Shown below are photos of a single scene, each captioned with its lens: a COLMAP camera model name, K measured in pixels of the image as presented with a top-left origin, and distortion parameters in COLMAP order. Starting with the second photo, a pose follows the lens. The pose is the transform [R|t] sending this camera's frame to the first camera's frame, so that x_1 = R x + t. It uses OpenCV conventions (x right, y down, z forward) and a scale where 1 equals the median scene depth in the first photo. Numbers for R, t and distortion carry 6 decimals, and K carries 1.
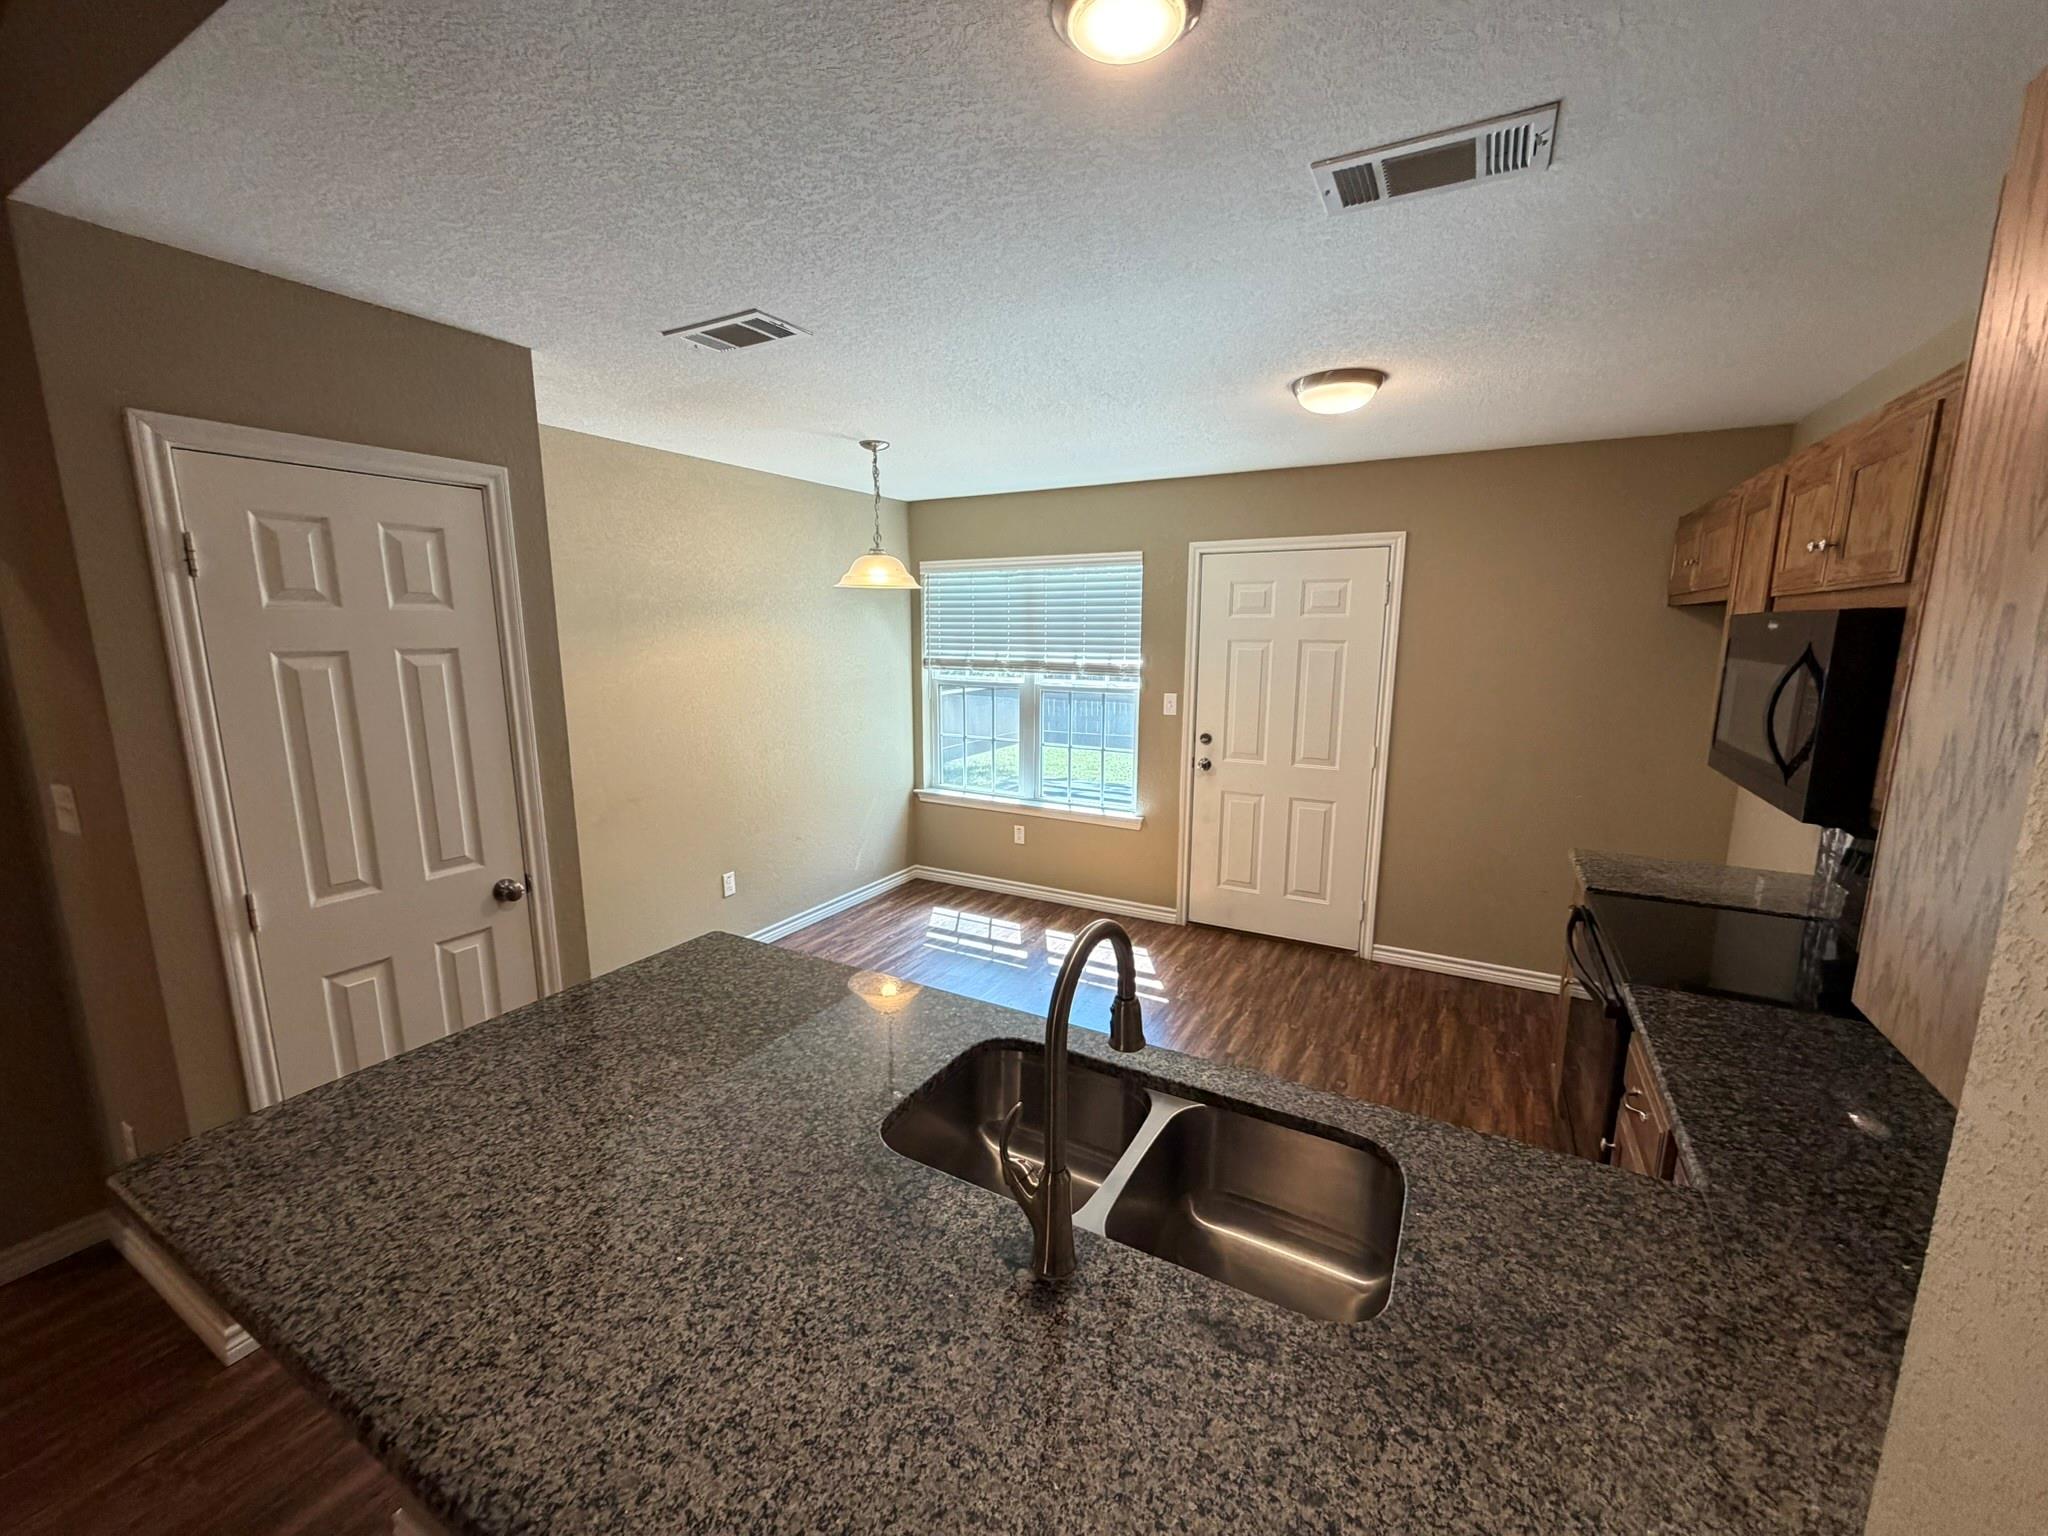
lens RADIAL K [[813.8, 0, 1013.5], [0, 813.8, 774.5], [0, 0, 1]] dist [-0.001838, -0.000041]
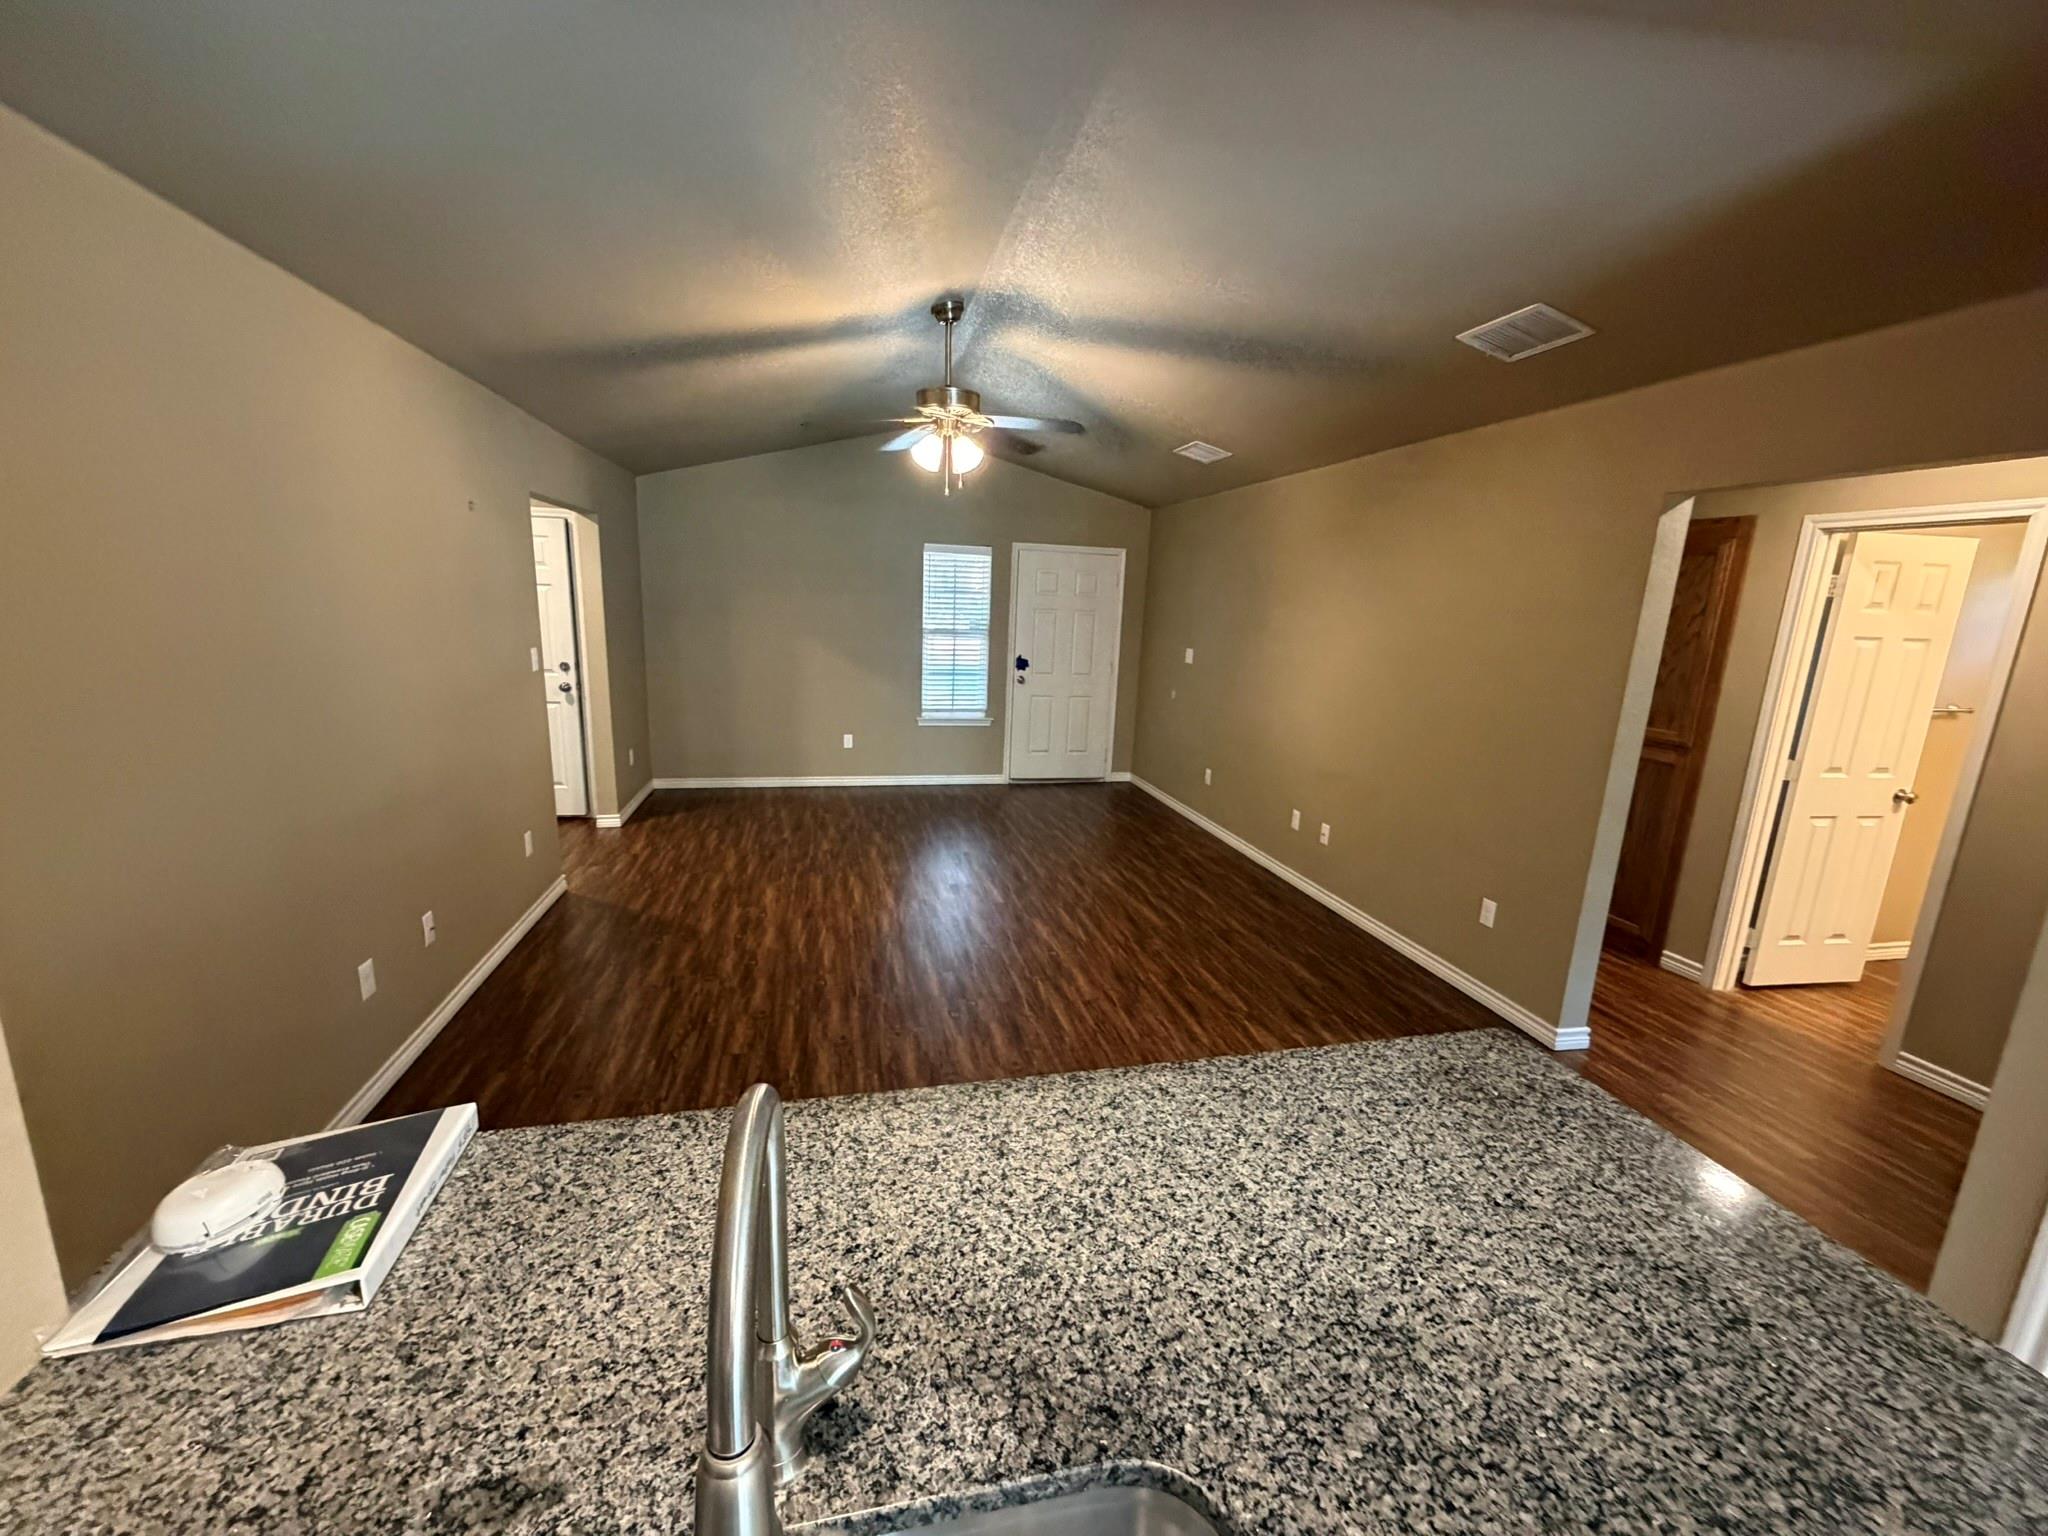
lens RADIAL K [[820.3, 0, 1021.4], [0, 820.3, 777.0], [0, 0, 1]] dist [-0.000109, -0.000545]
pose [[-0.739083, 0.114718, -0.663775, 0.068768], [-0.156906, 0.928969, 0.335258, -0.050816], [0.655086, 0.351933, -0.668585, 0.324482]]
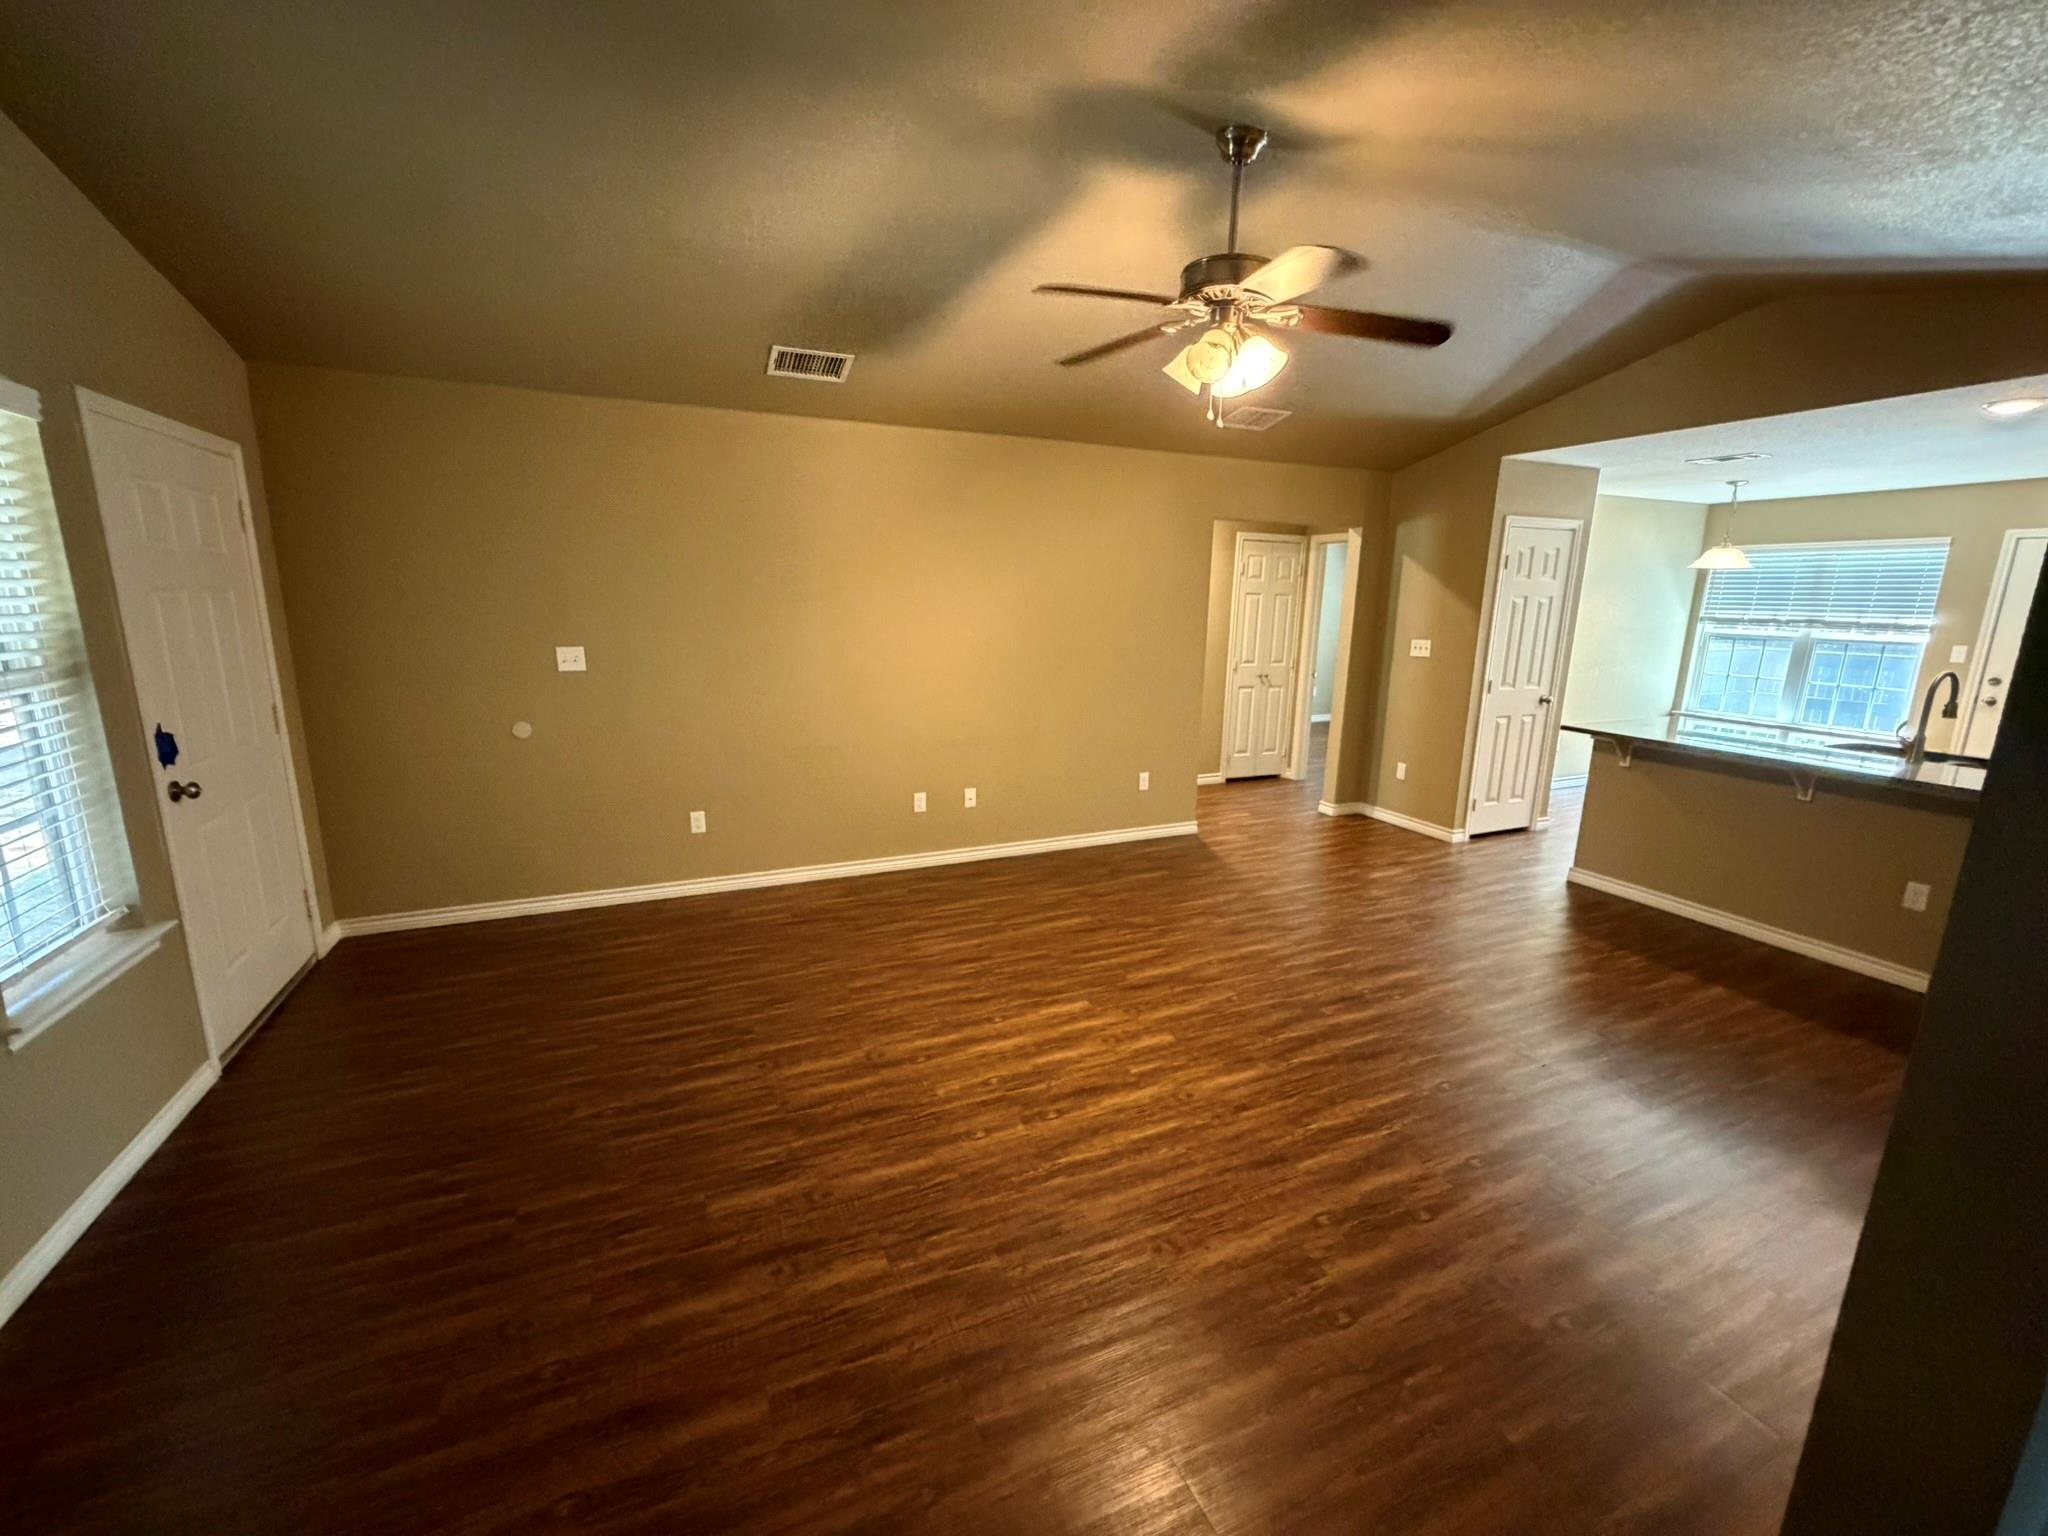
lens RADIAL K [[817.5, 0, 1020.1], [0, 817.5, 770.6], [0, 0, 1]] dist [-0.001373, 0.000062]
pose [[0.798977, 0.135723, -0.585846, -0.228148], [-0.118990, 0.990618, 0.067217, 0.198964], [0.589472, 0.016005, 0.807630, -0.983329]]
